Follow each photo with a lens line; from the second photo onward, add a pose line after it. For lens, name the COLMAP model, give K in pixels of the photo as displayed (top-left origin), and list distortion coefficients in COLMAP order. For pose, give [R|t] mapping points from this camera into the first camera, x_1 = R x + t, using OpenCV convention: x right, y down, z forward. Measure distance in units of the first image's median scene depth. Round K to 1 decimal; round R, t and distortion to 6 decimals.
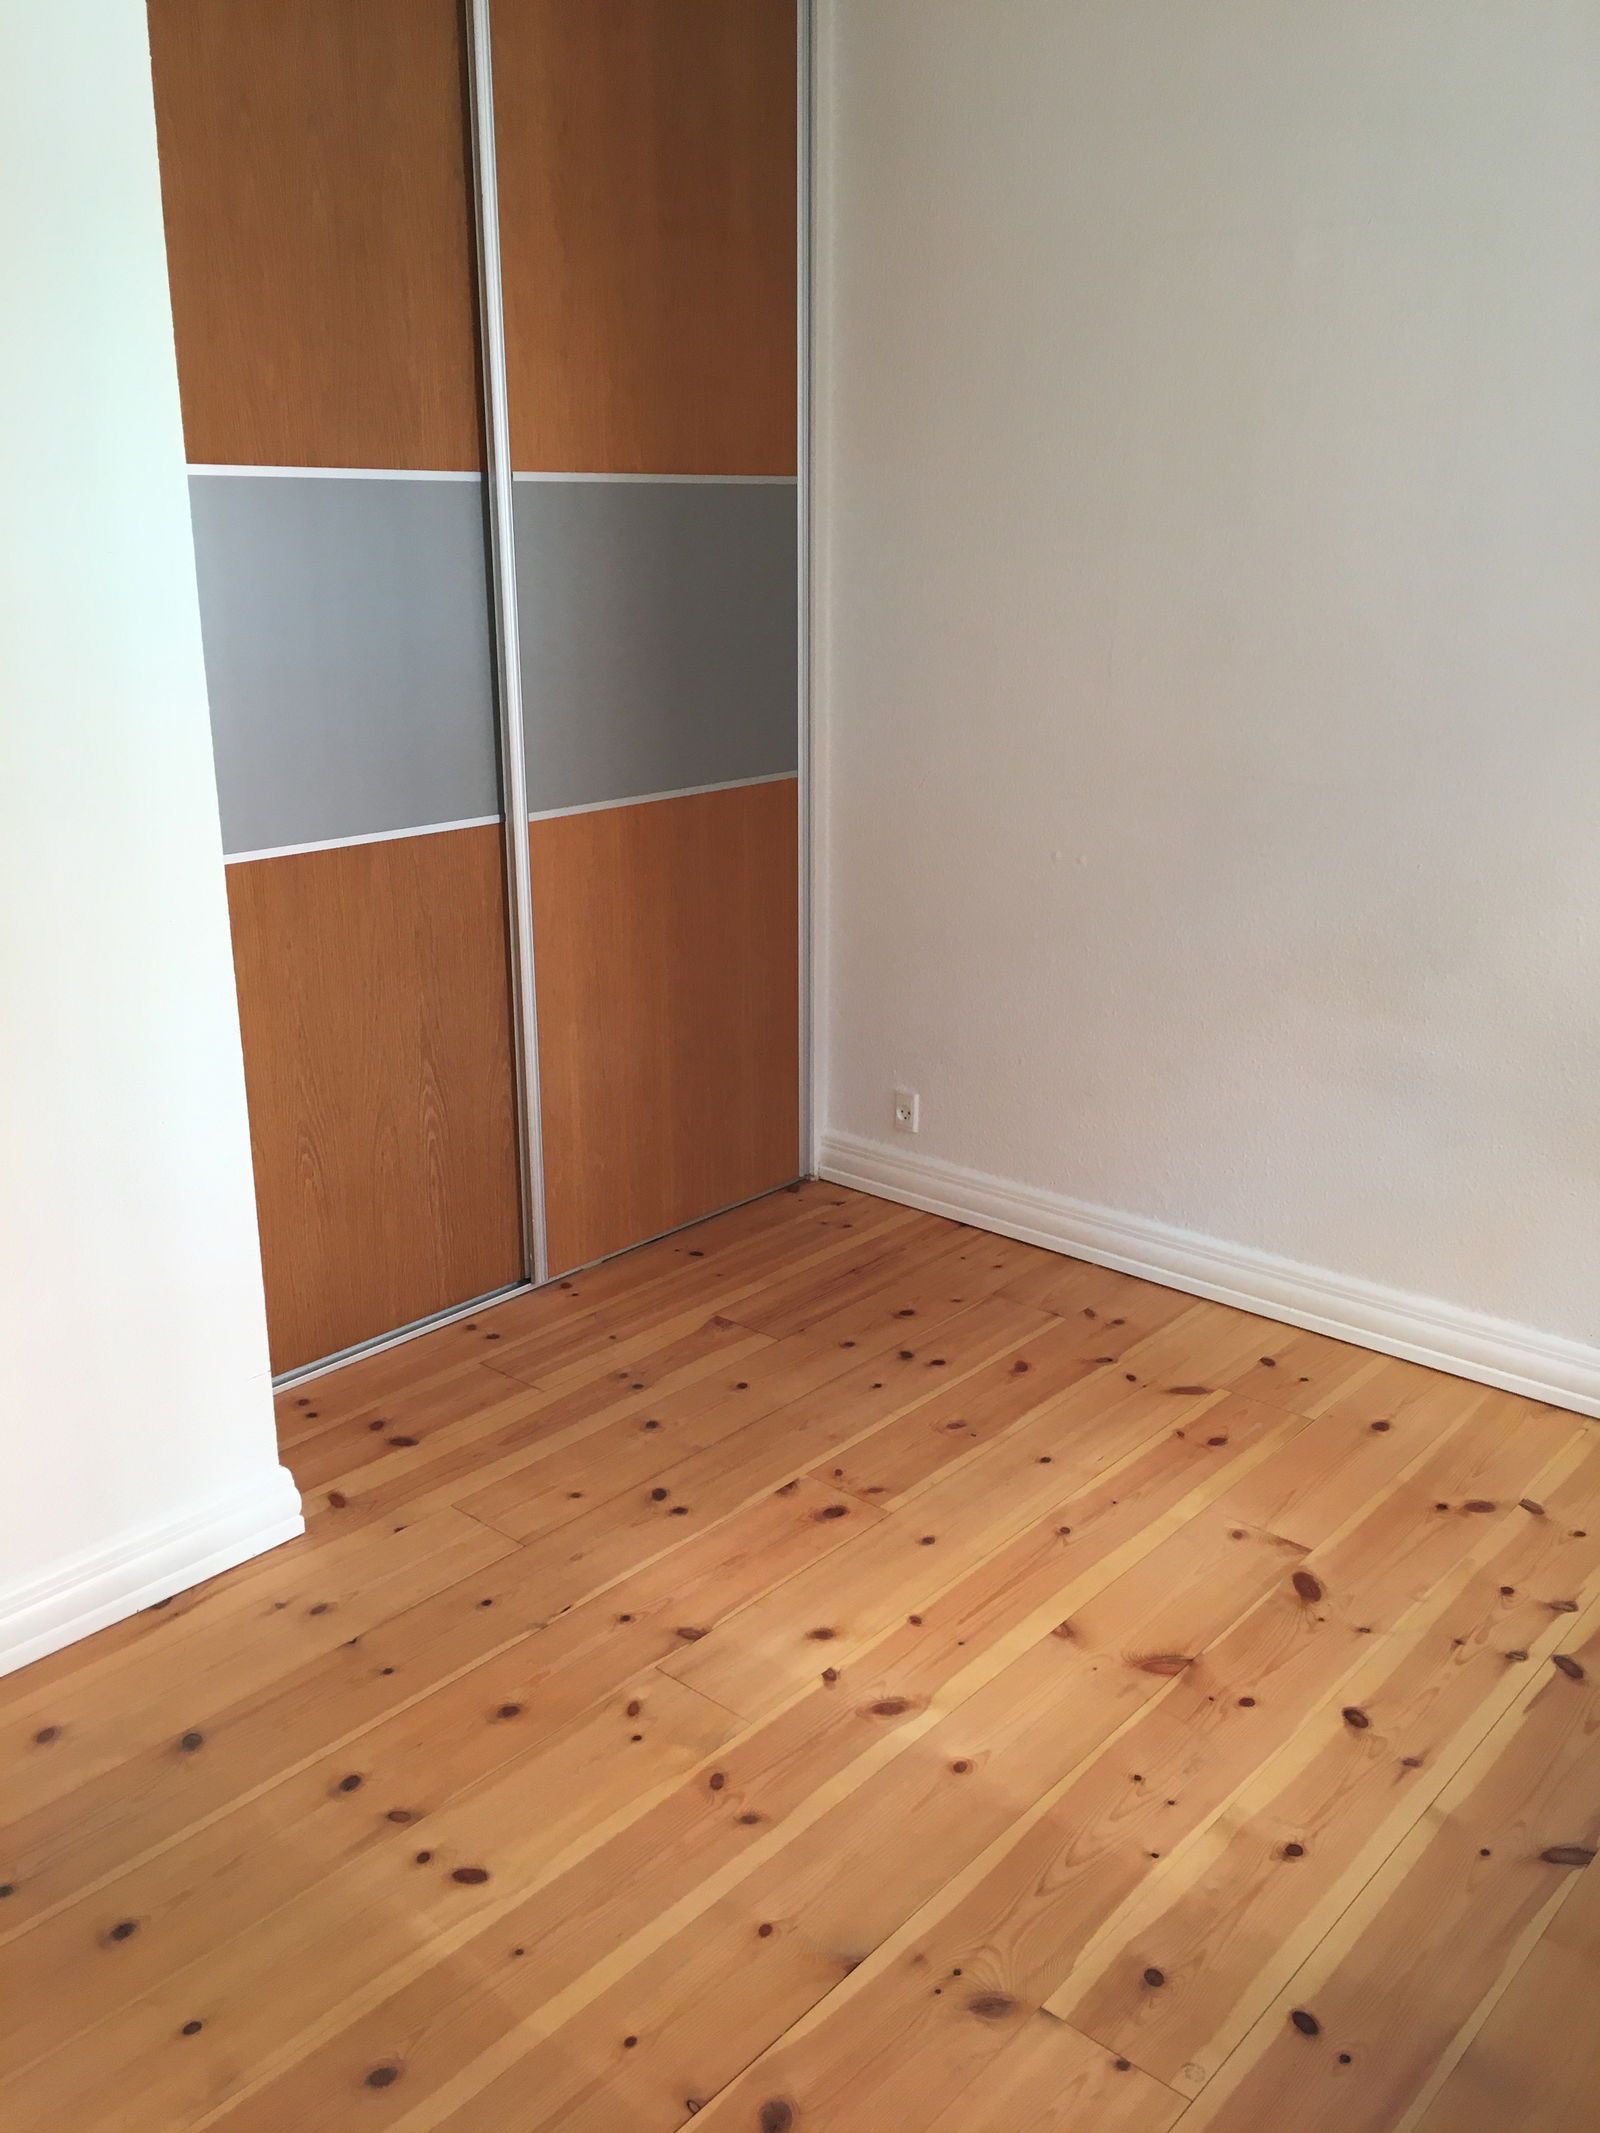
lens RADIAL K [[1829.5, 0, 800.4], [0, 1829.5, 1066.7], [0, 0, 1]] dist [0.012240, -0.008954]
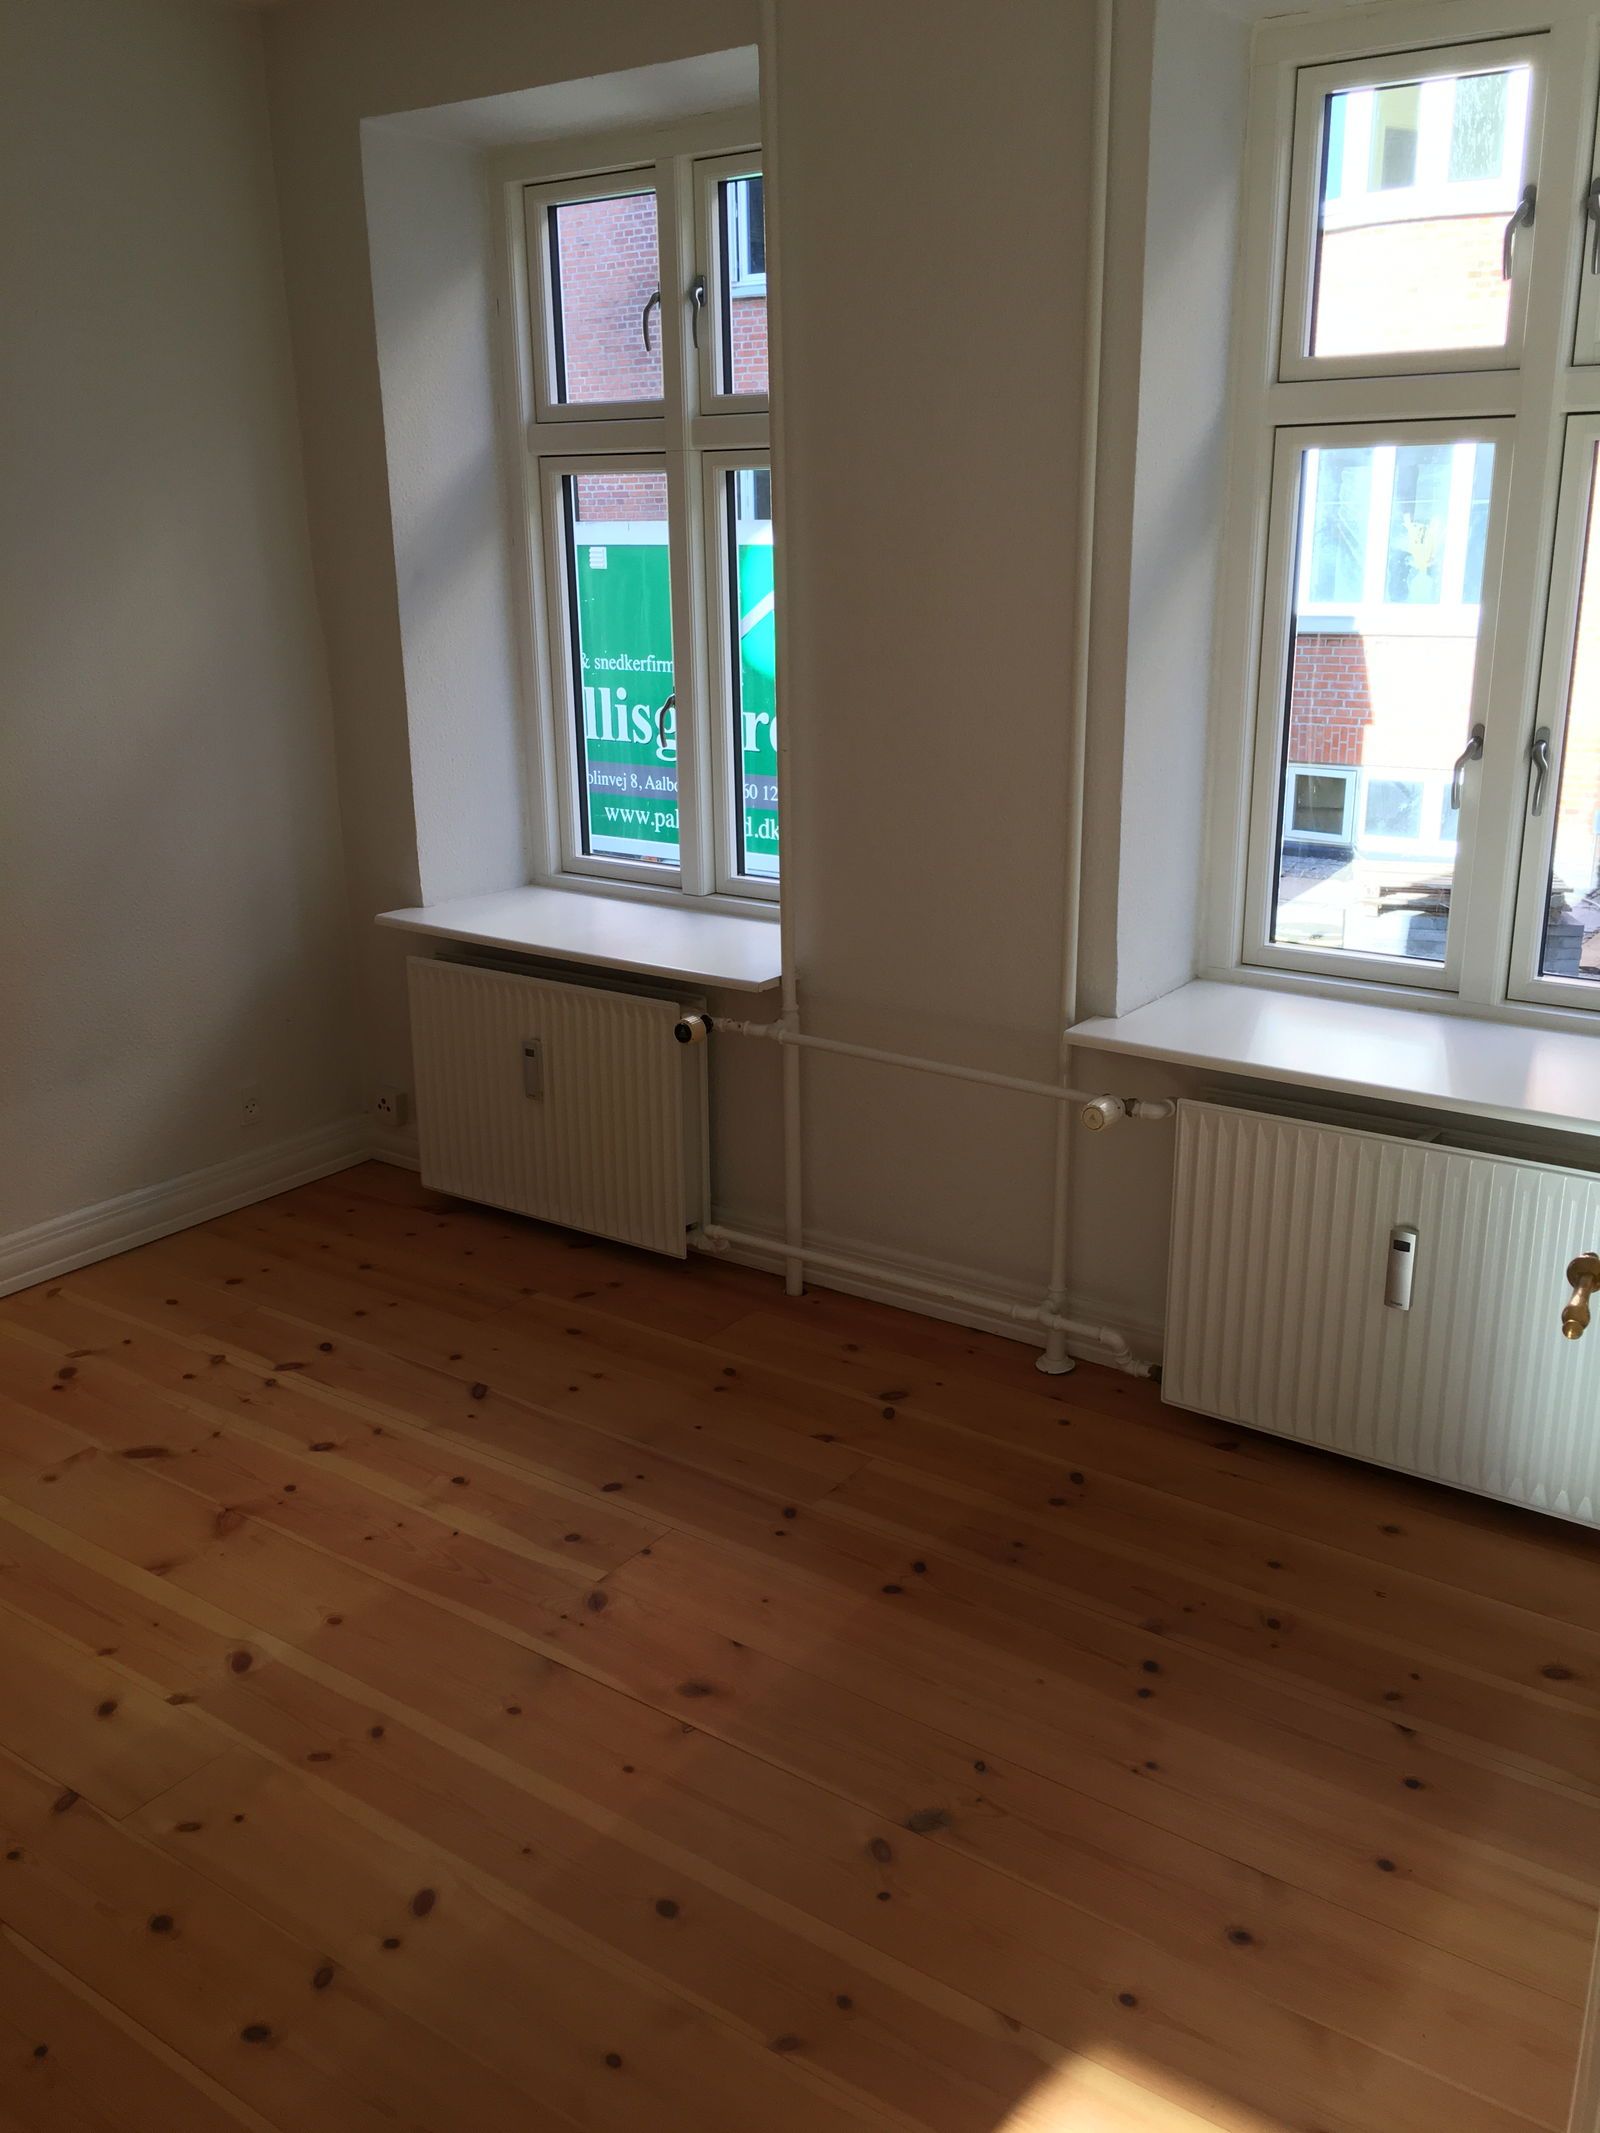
lens RADIAL K [[1829.5, 0, 800.3], [0, 1829.5, 1067.8], [0, 0, 1]] dist [0.012240, -0.008954]
pose [[-0.085068, -0.304422, 0.948731, -0.915273], [0.317917, 0.894119, 0.315405, -0.200307], [-0.944295, 0.328448, 0.020720, 0.569583]]
